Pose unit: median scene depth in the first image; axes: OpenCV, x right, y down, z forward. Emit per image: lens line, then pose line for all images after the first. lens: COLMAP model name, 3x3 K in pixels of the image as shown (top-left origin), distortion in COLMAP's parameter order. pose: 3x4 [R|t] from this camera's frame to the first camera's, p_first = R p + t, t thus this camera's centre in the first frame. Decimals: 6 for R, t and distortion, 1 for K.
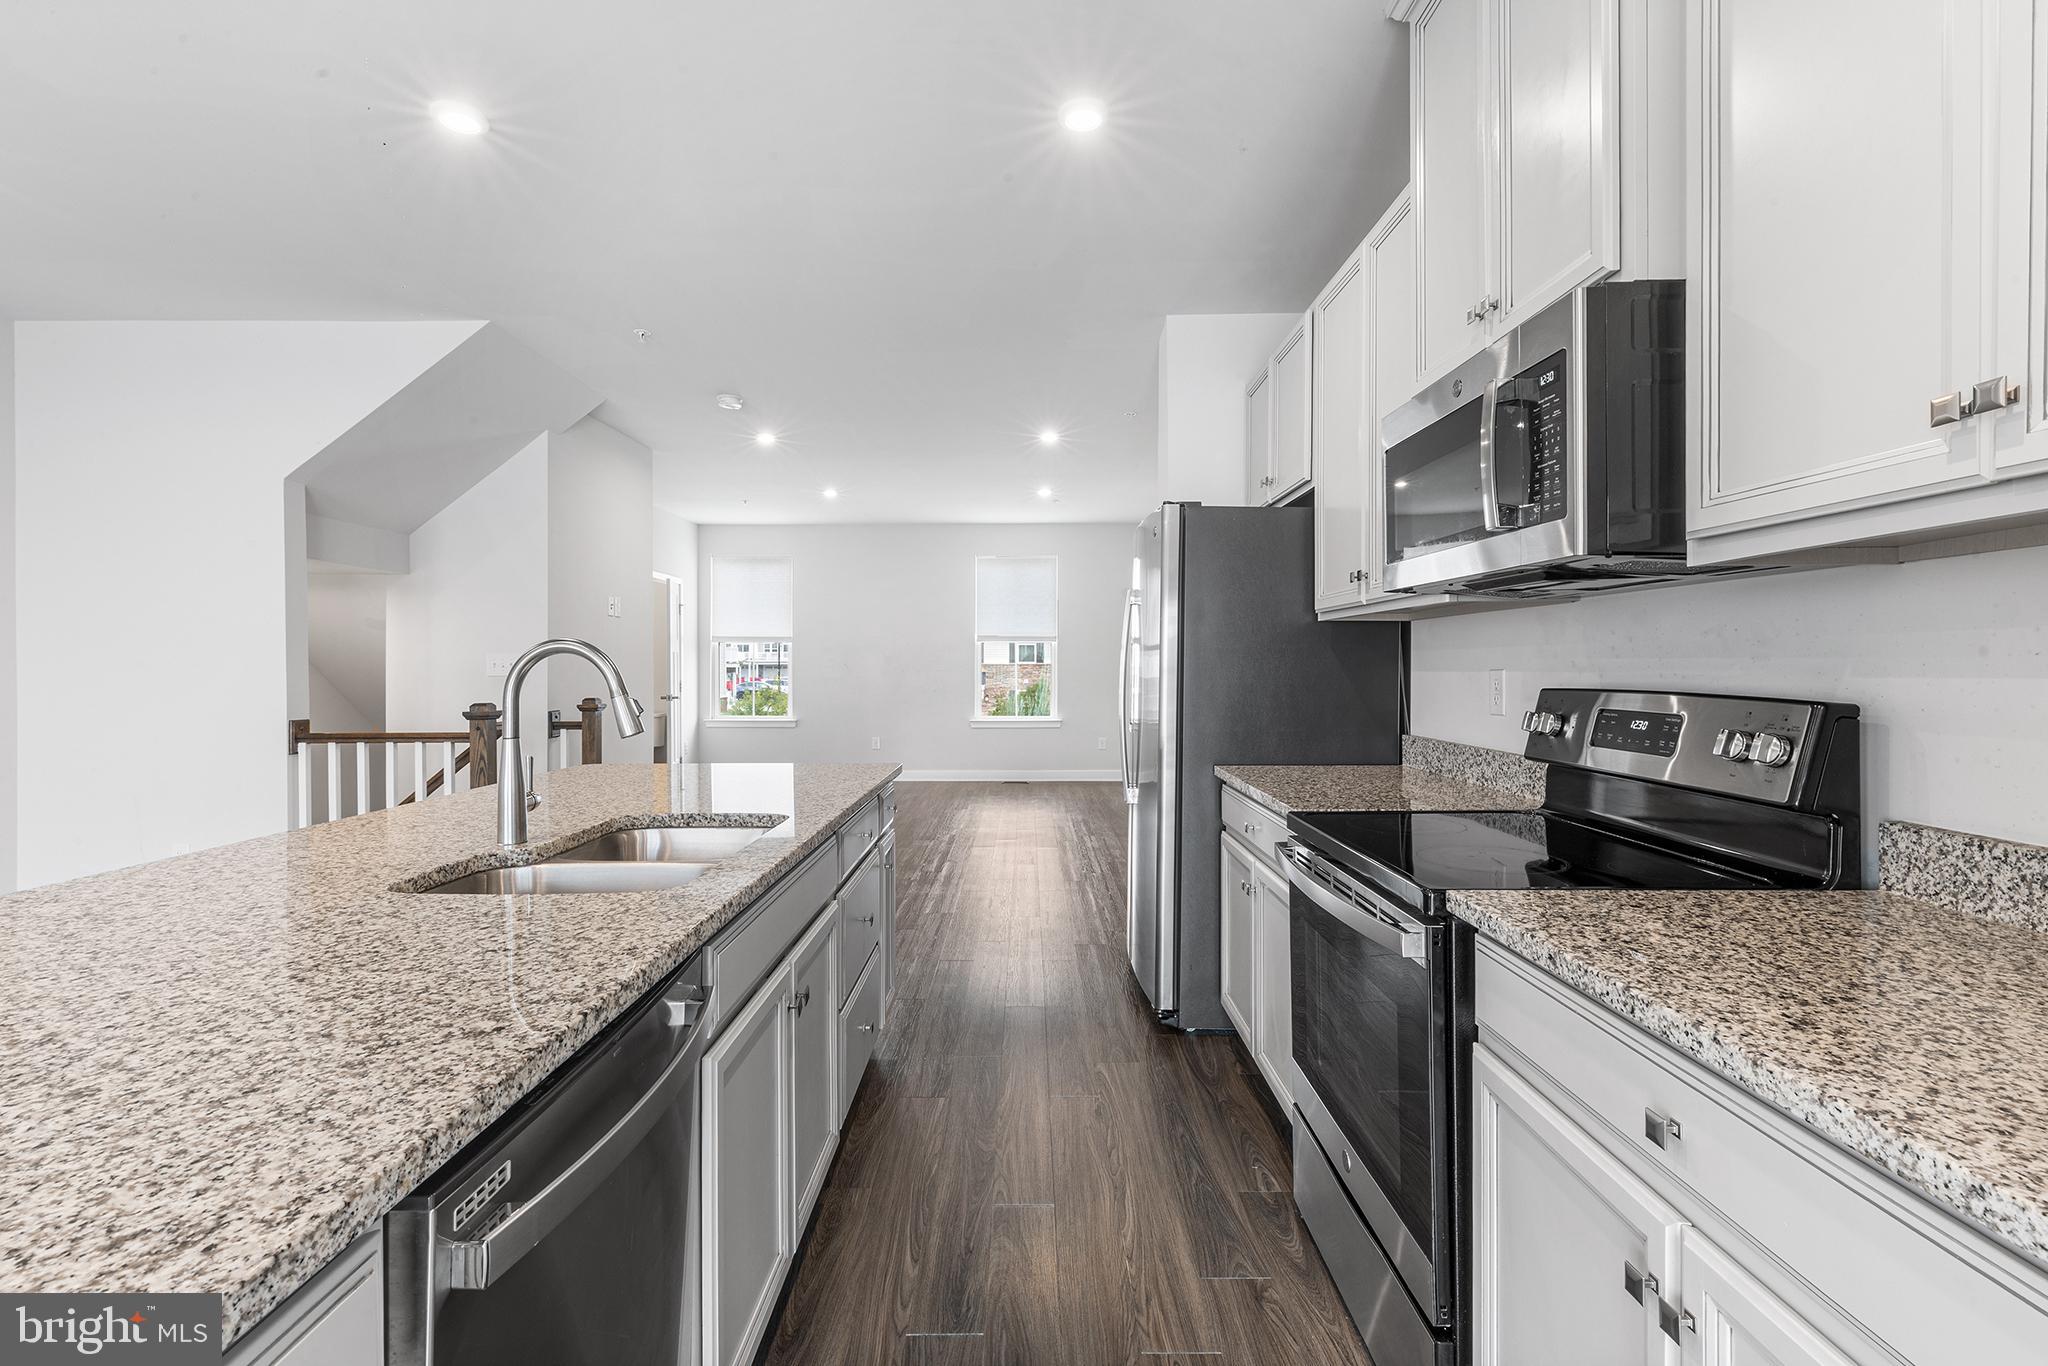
lens RADIAL K [[929.1, 0, 1016.9], [0, 929.1, 668.7], [0, 0, 1]] dist [0.000791, -0.000251]
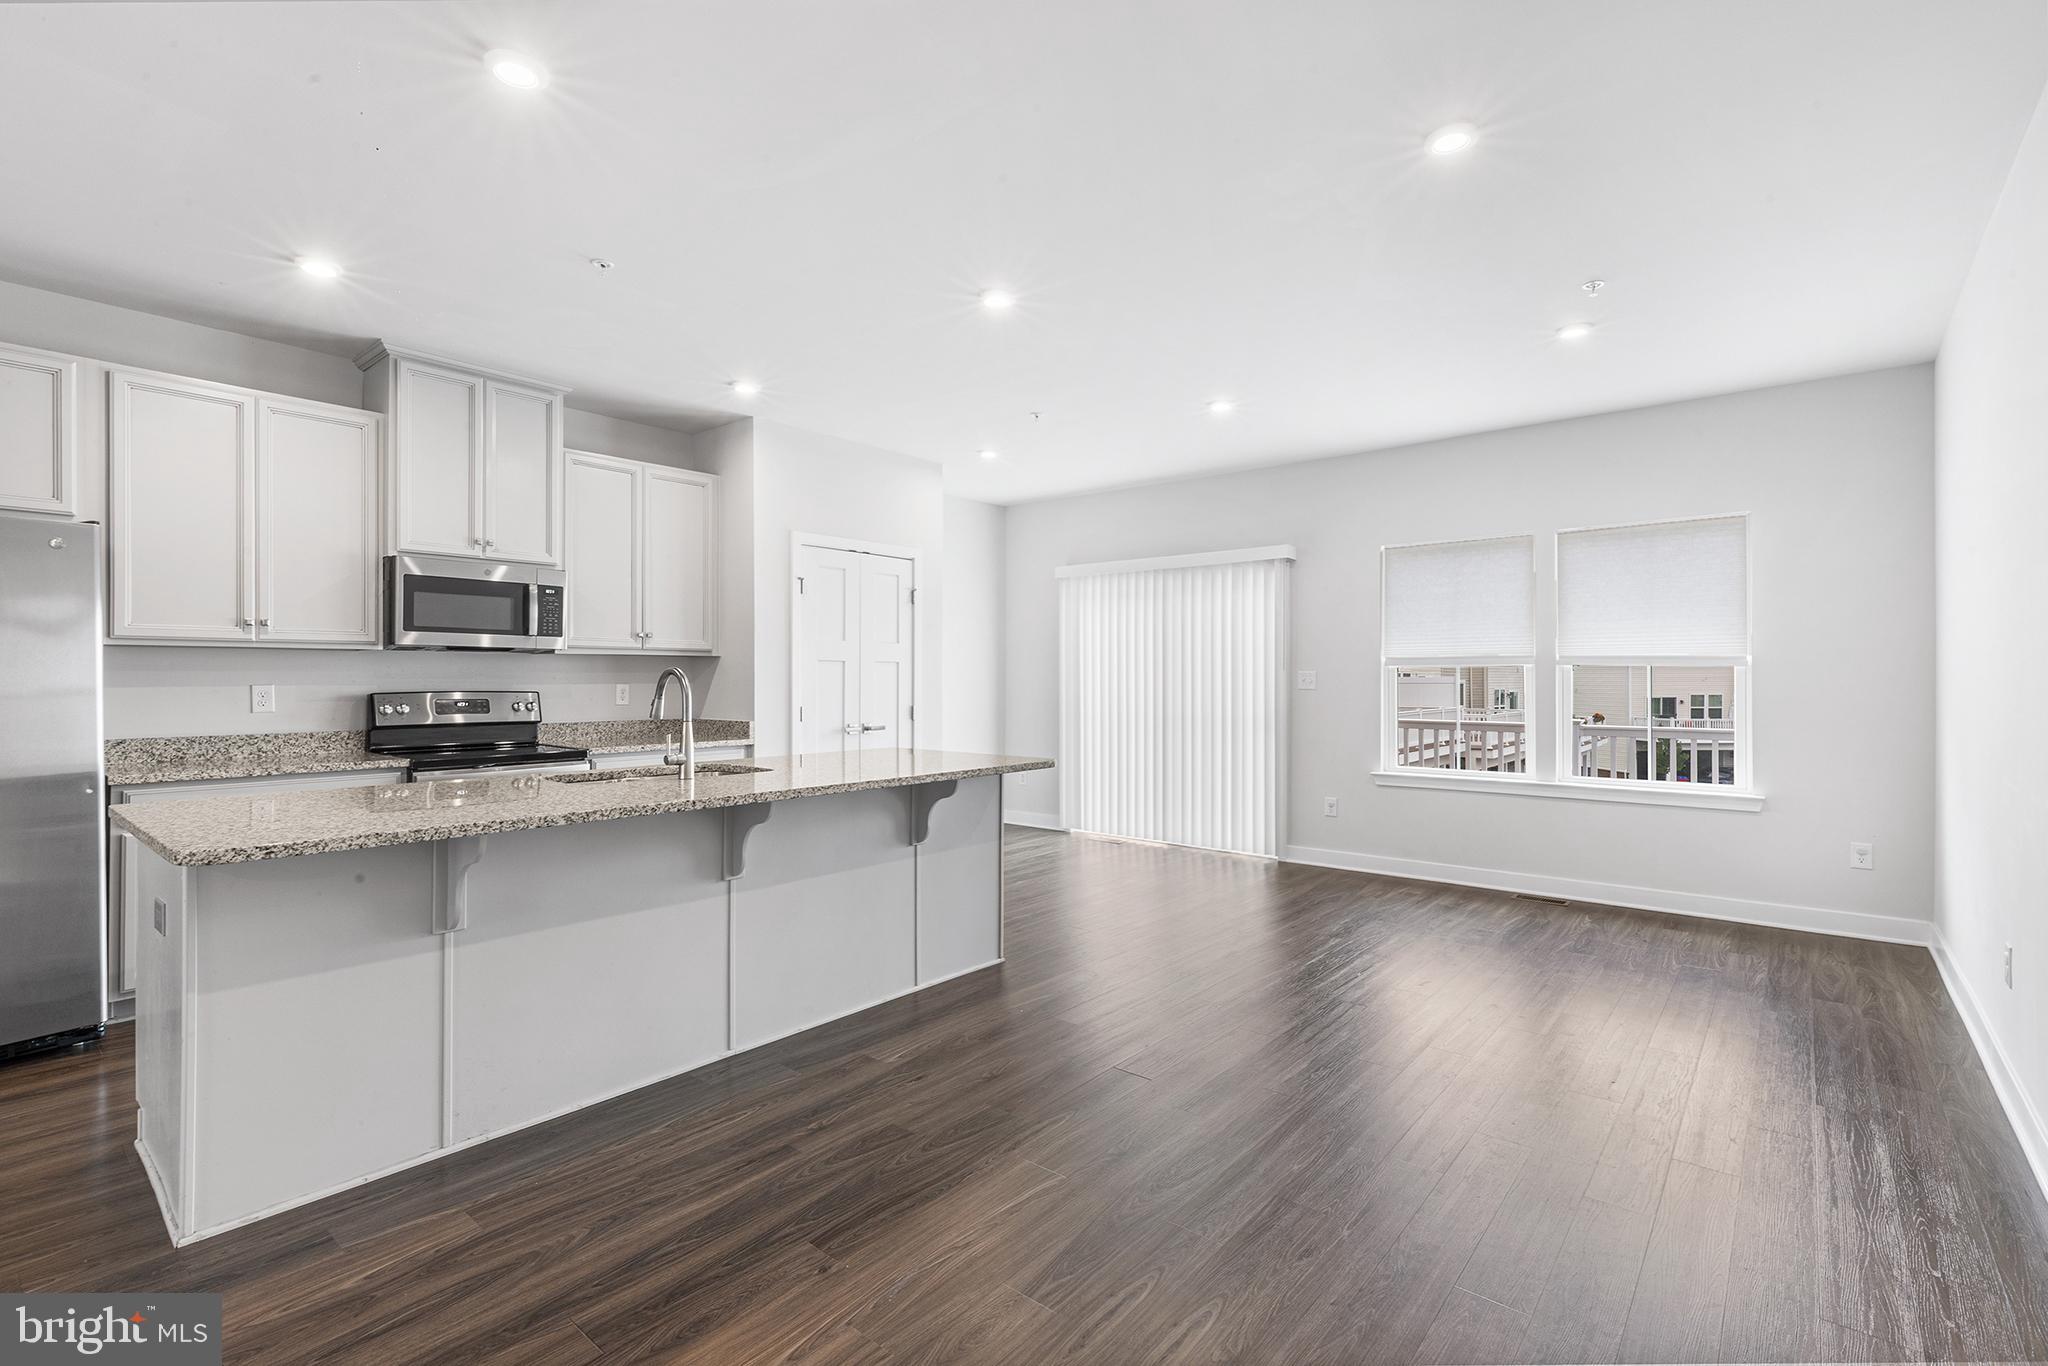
lens RADIAL K [[929.9, 0, 1024.0], [0, 929.9, 683.0], [0, 0, 1]] dist [0.003229, -0.000123]
pose [[-0.774723, -0.001004, 0.632300, -0.947592], [0.003168, 0.999980, 0.005470, -0.004016], [-0.632293, 0.006241, -0.774704, 0.851274]]
